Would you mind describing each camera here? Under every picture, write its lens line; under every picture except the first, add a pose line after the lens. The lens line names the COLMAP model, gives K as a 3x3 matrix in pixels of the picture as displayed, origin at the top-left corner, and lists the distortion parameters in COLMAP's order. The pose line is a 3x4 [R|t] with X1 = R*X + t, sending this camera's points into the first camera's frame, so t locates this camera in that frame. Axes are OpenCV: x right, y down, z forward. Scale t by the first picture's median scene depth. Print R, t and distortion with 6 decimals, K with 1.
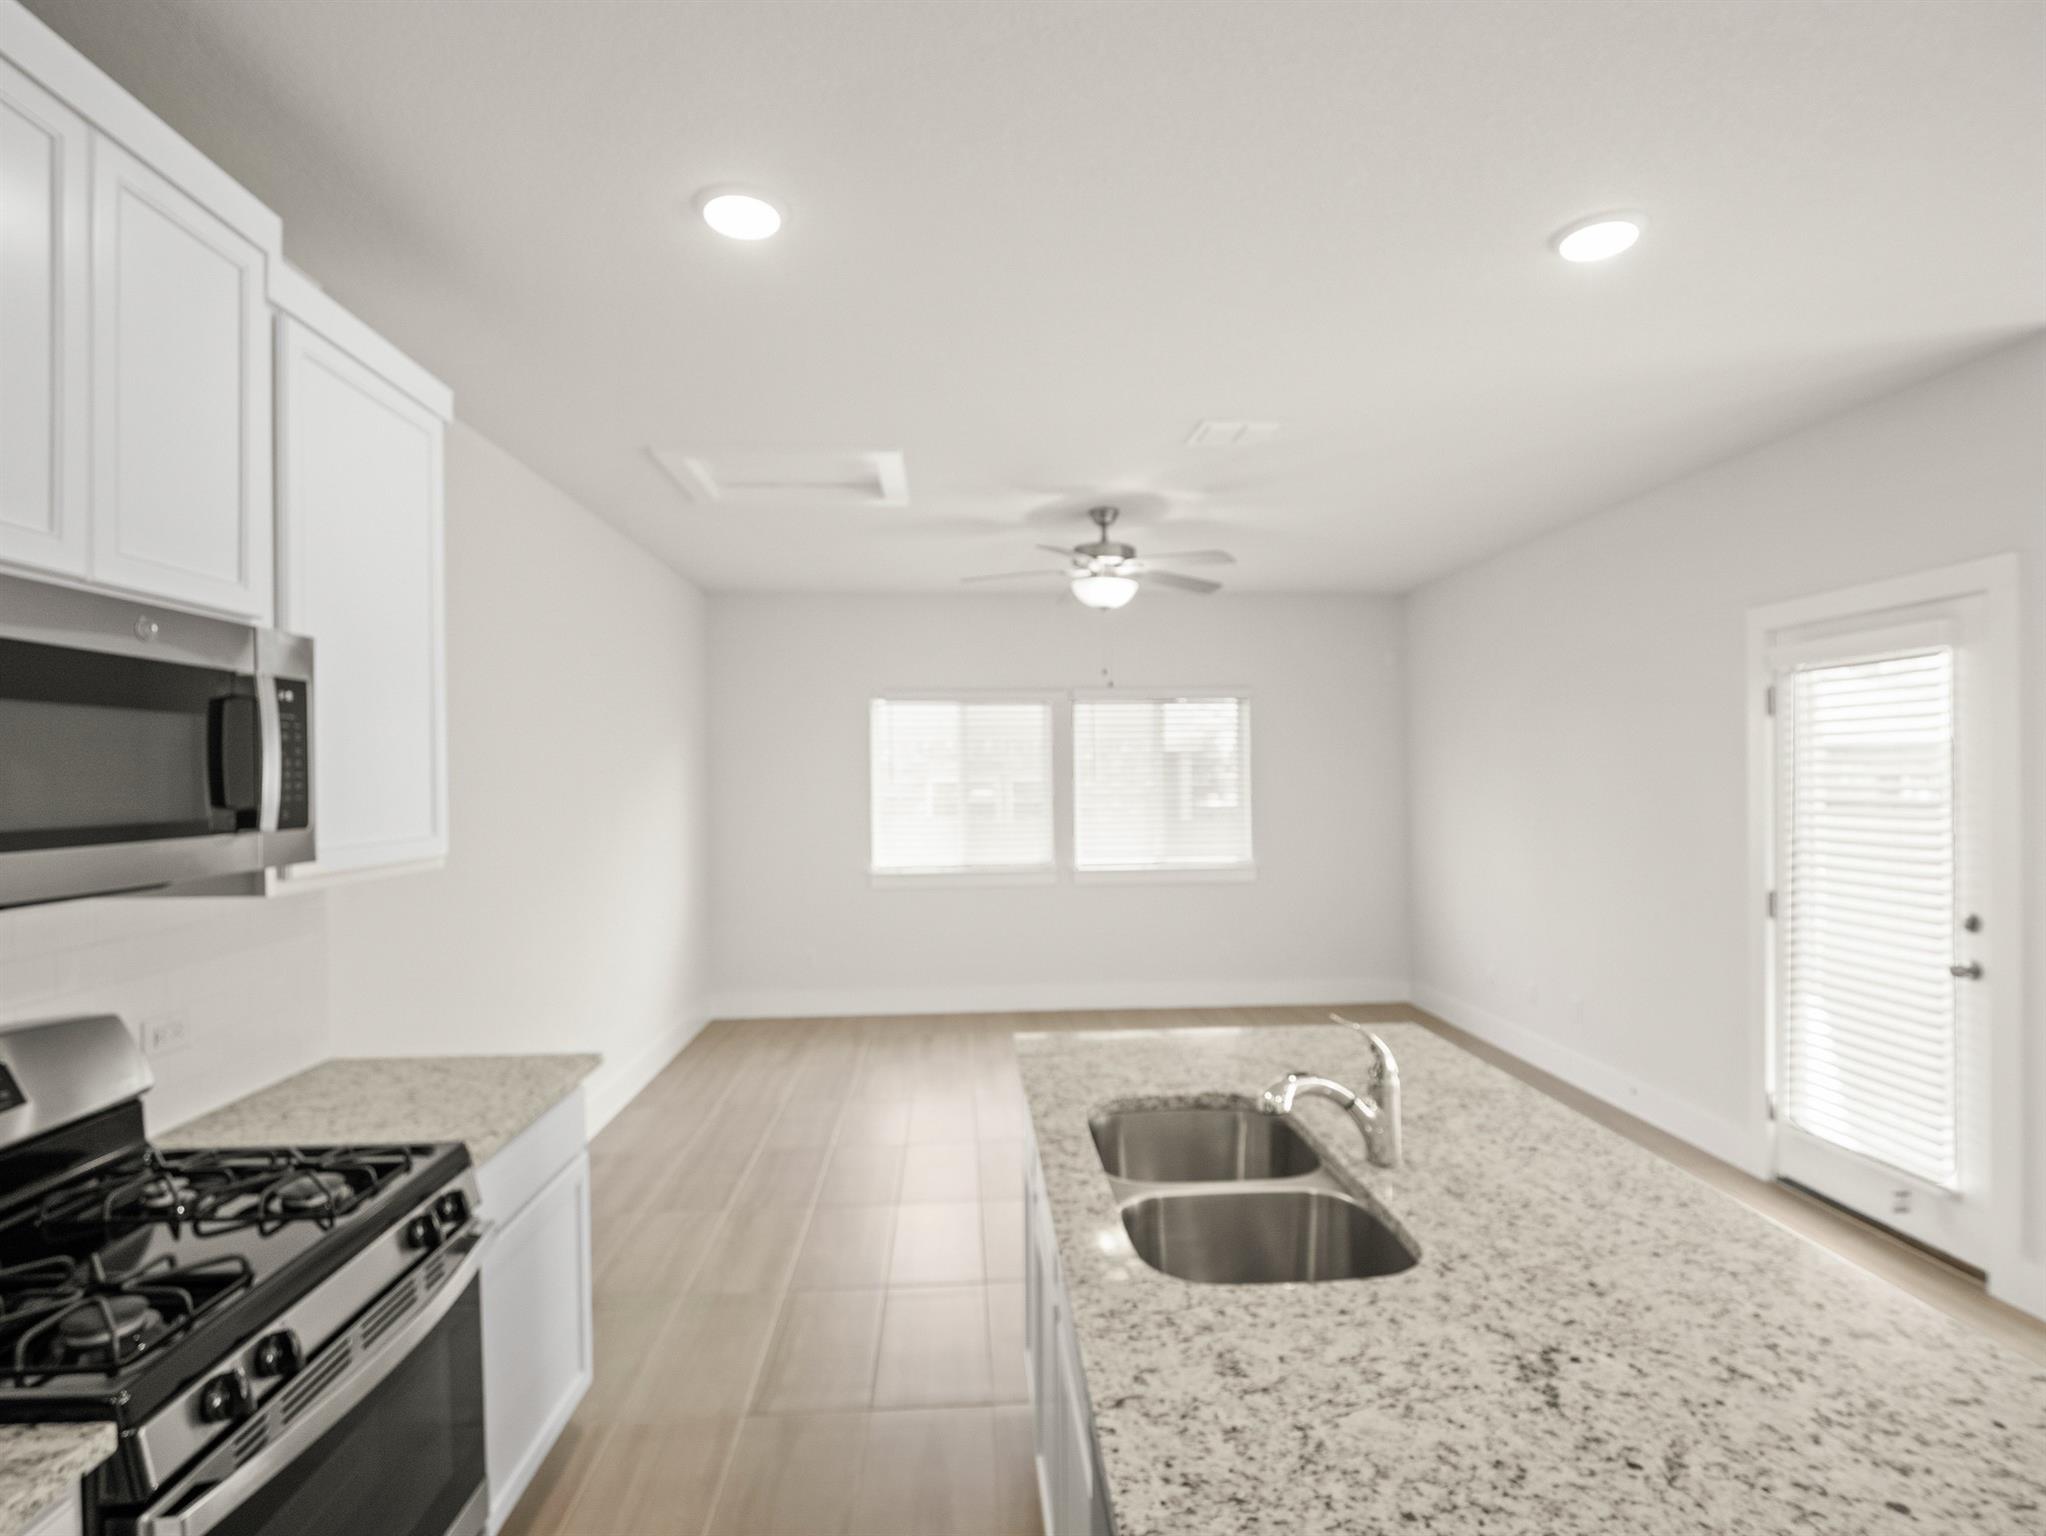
lens RADIAL K [[1028.4, 0, 938.1], [0, 1028.4, 778.7], [0, 0, 1]] dist [-0.006414, -0.006556]
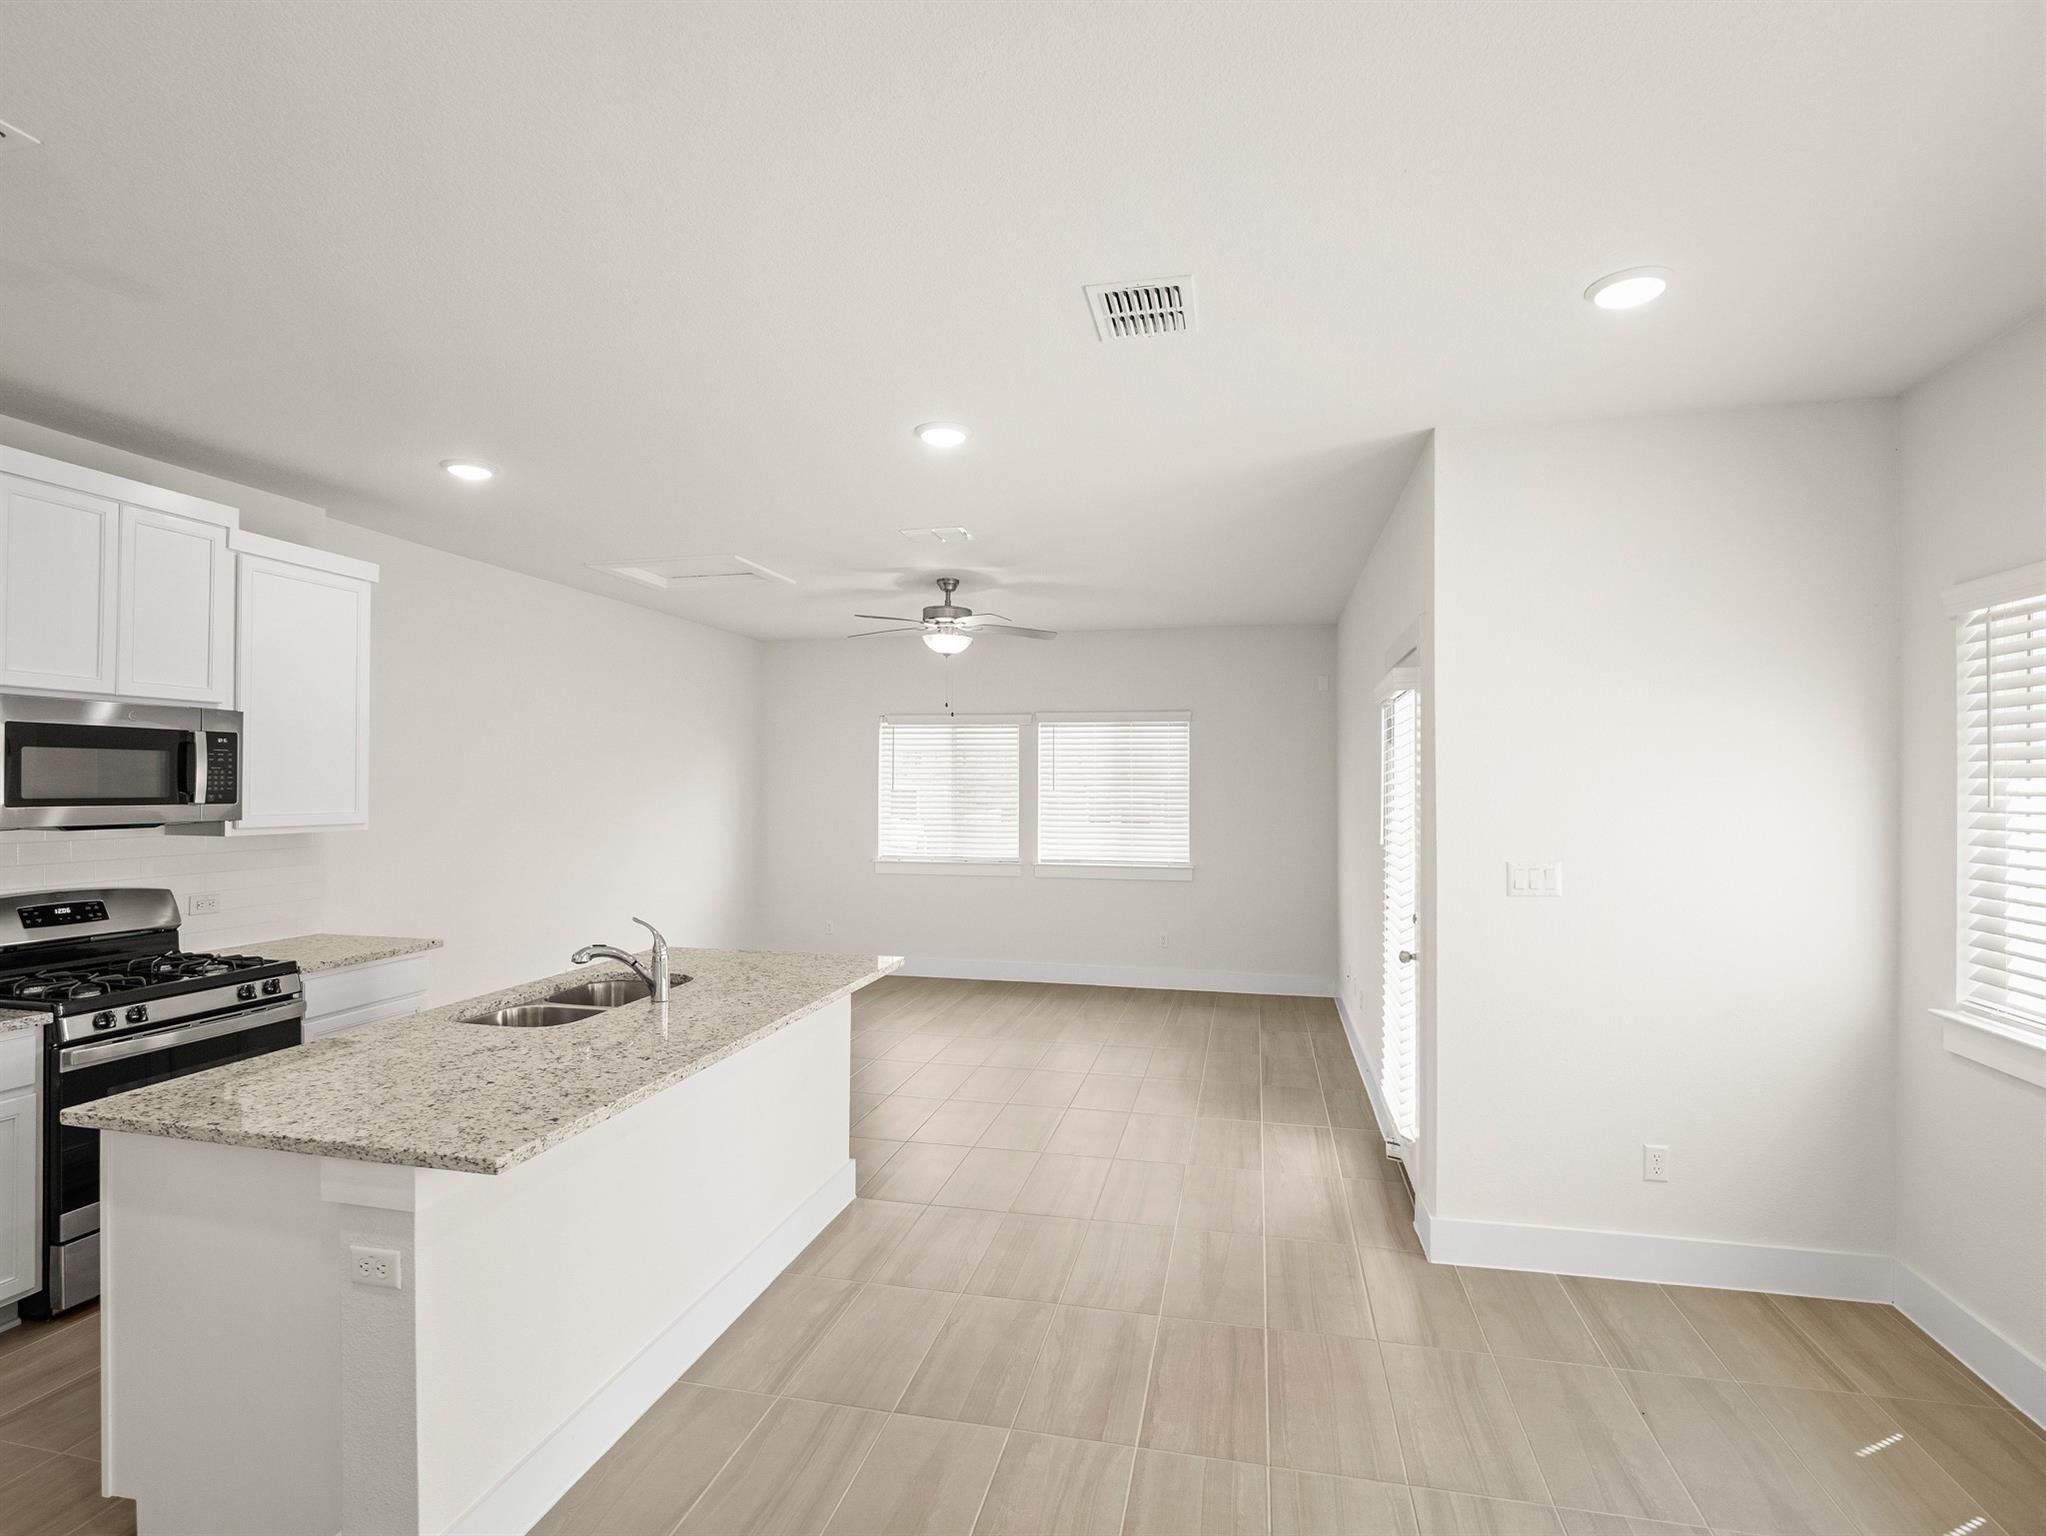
lens RADIAL K [[1028.4, 0, 989.8], [0, 1028.4, 774.7], [0, 0, 1]] dist [-0.006414, -0.006556]
pose [[0.955521, 0.009592, -0.294766, 0.597844], [-0.012938, 0.999872, -0.009402, -0.004159], [0.294638, 0.012797, 0.955523, -0.219581]]
